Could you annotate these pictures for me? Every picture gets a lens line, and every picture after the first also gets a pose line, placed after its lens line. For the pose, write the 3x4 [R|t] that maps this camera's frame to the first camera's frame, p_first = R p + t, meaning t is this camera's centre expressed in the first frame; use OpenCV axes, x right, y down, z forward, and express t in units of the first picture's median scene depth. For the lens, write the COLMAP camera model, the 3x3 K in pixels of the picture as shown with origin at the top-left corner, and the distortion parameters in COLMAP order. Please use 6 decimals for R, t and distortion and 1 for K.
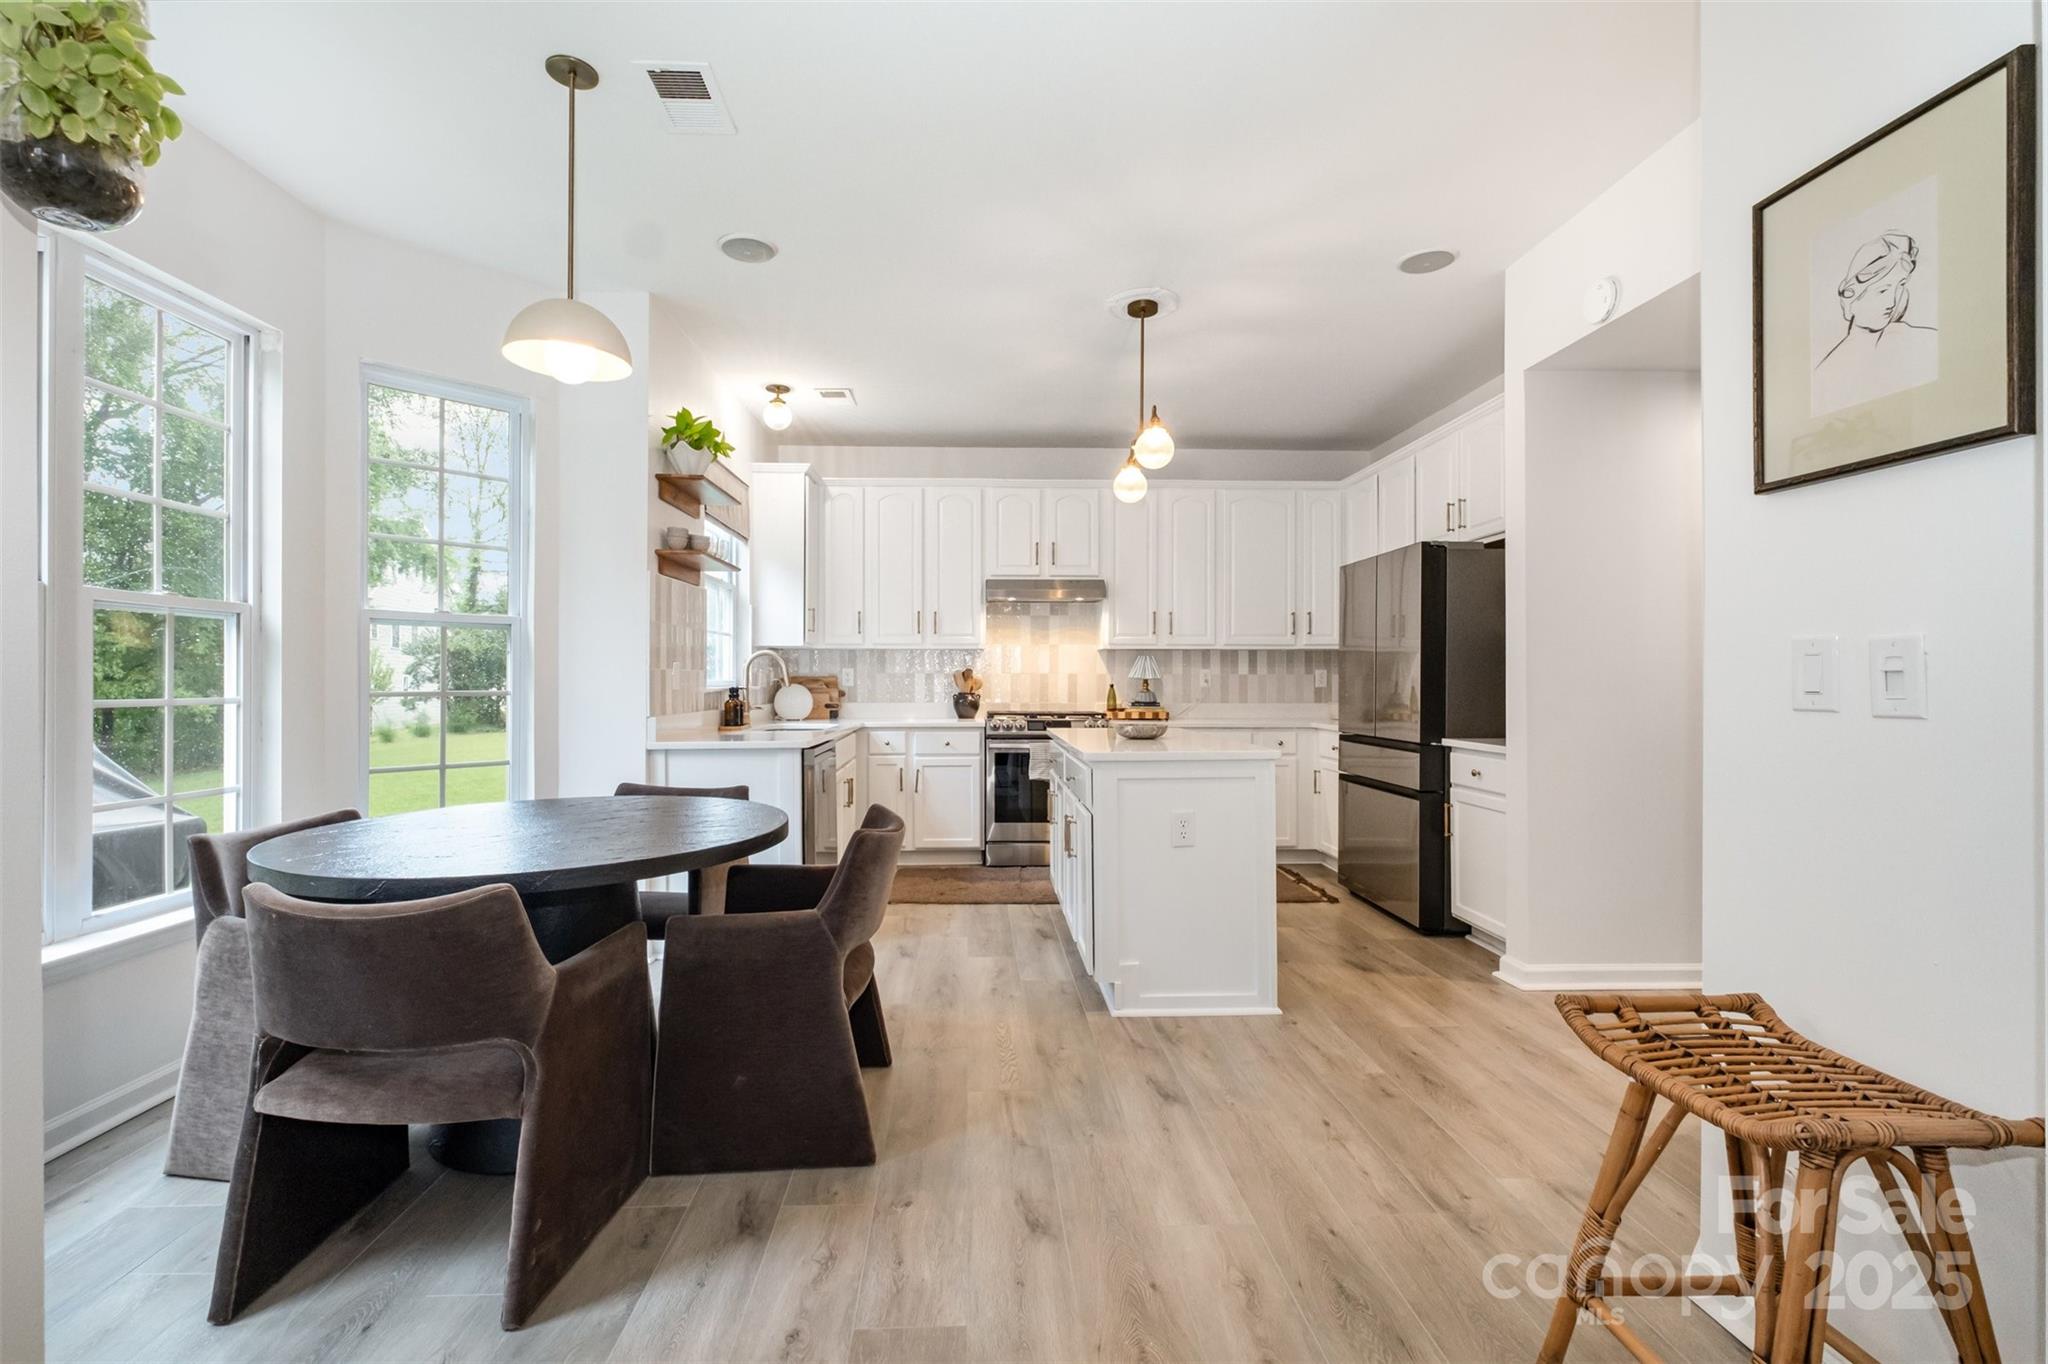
lens RADIAL K [[888.8, 0, 970.6], [0, 888.8, 682.0], [0, 0, 1]] dist [0.000146, 0.000006]
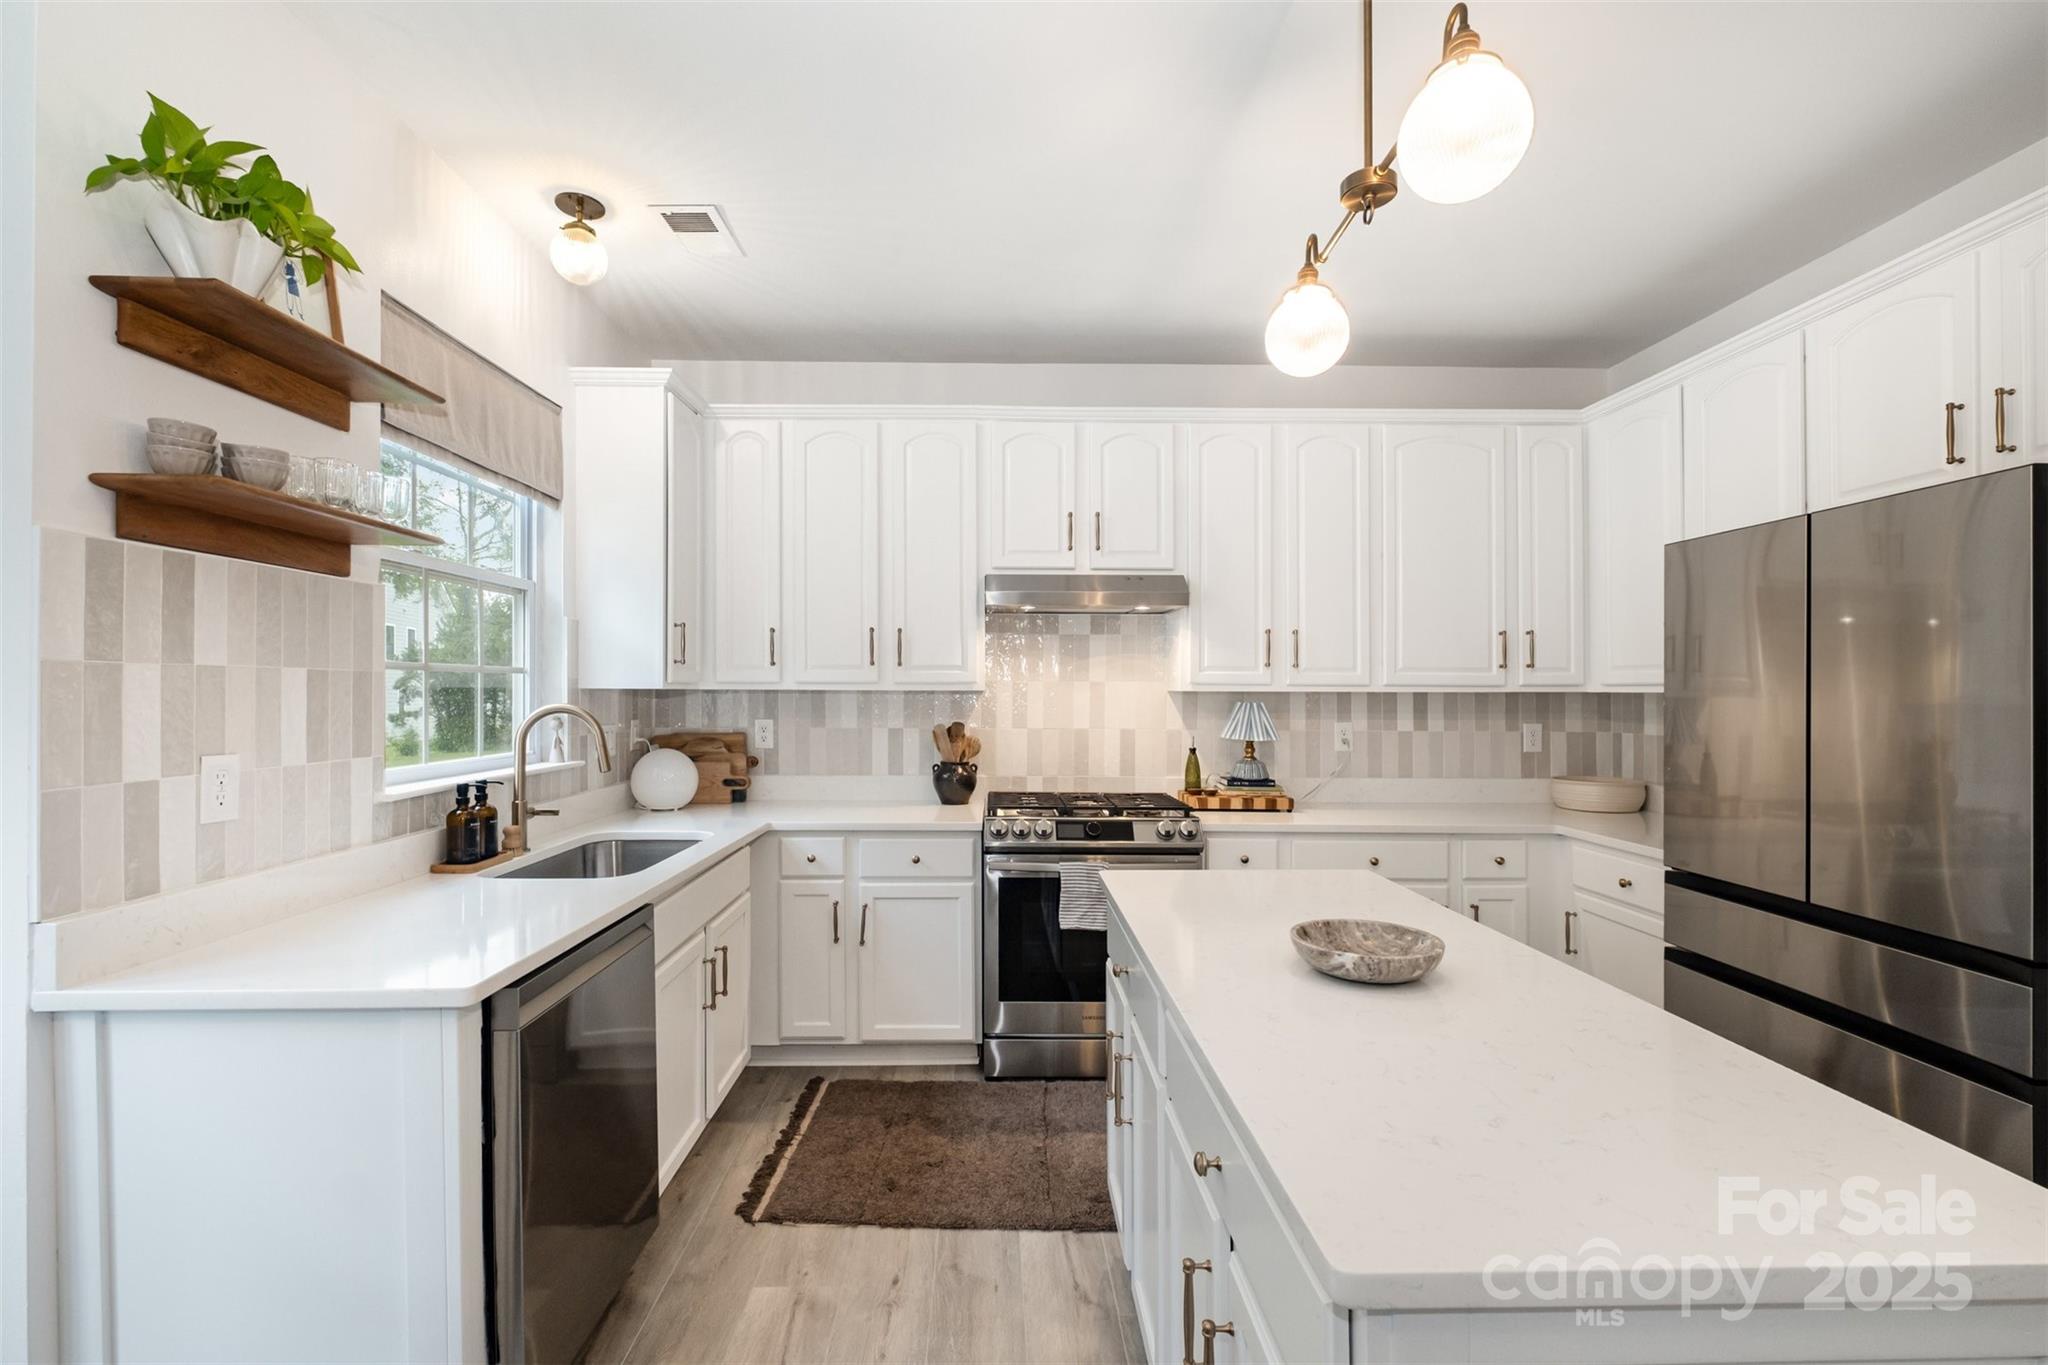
lens RADIAL K [[892.0, 0, 988.7], [0, 892.0, 685.0], [0, 0, 1]] dist [-0.000249, -0.000088]
pose [[0.999999, 0.001486, -0.000312, 0.019200], [-0.001489, 0.999943, -0.010533, -0.034694], [0.000296, 0.010533, 0.999944, 0.396040]]
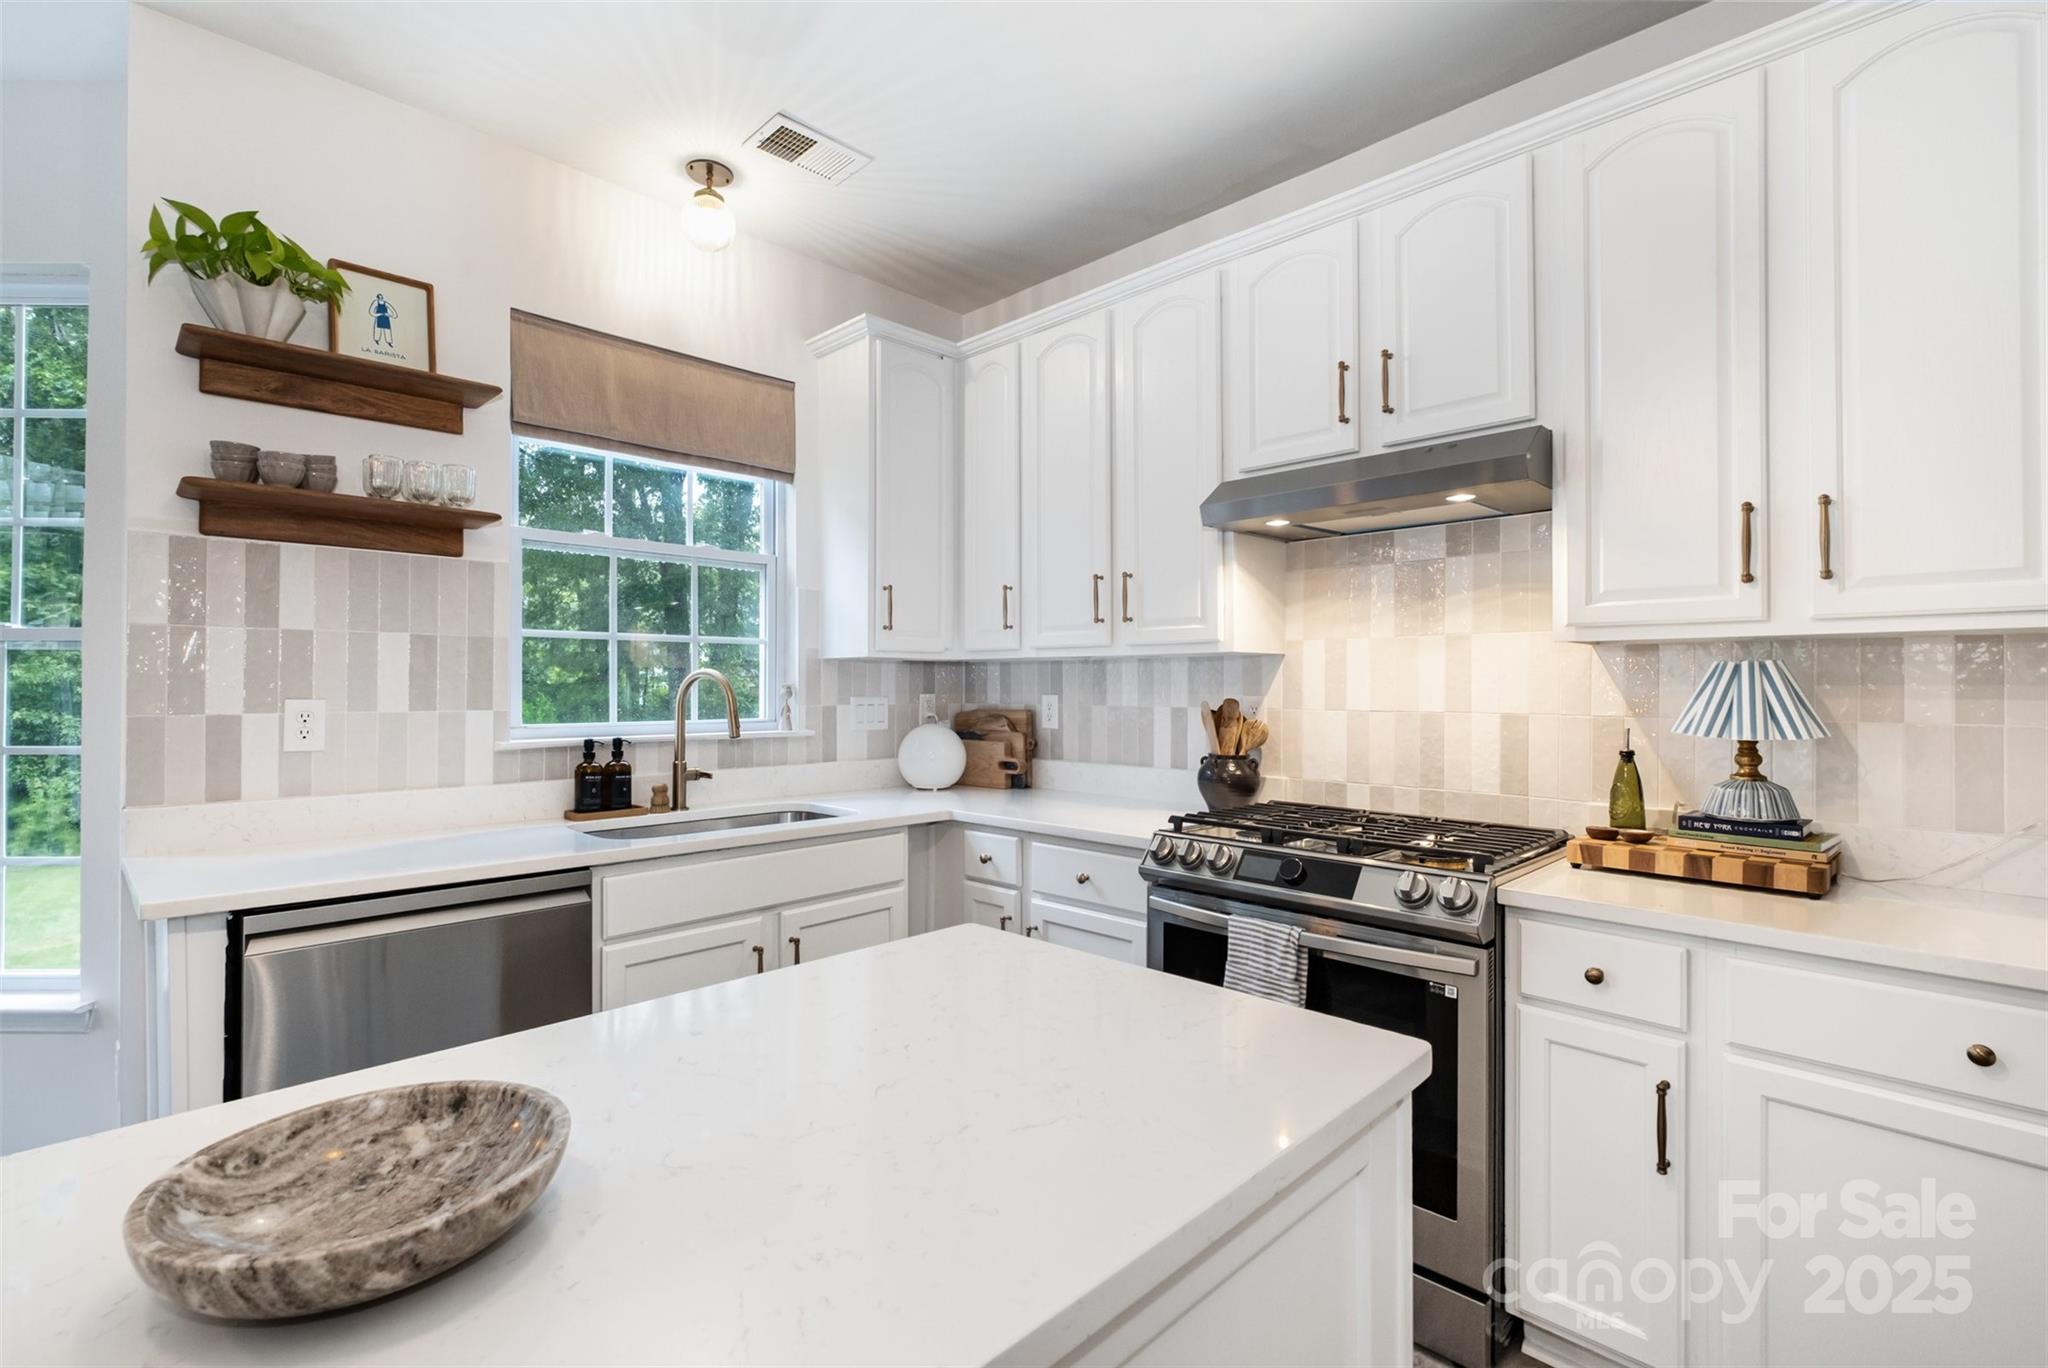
lens RADIAL K [[921.6, 0, 995.1], [0, 921.6, 679.7], [0, 0, 1]] dist [0.003216, 0.000225]
pose [[0.703099, -0.006194, -0.711065, 0.240972], [-0.002120, 0.999939, -0.010806, -0.019513], [0.711088, 0.009105, 0.703044, 0.615328]]
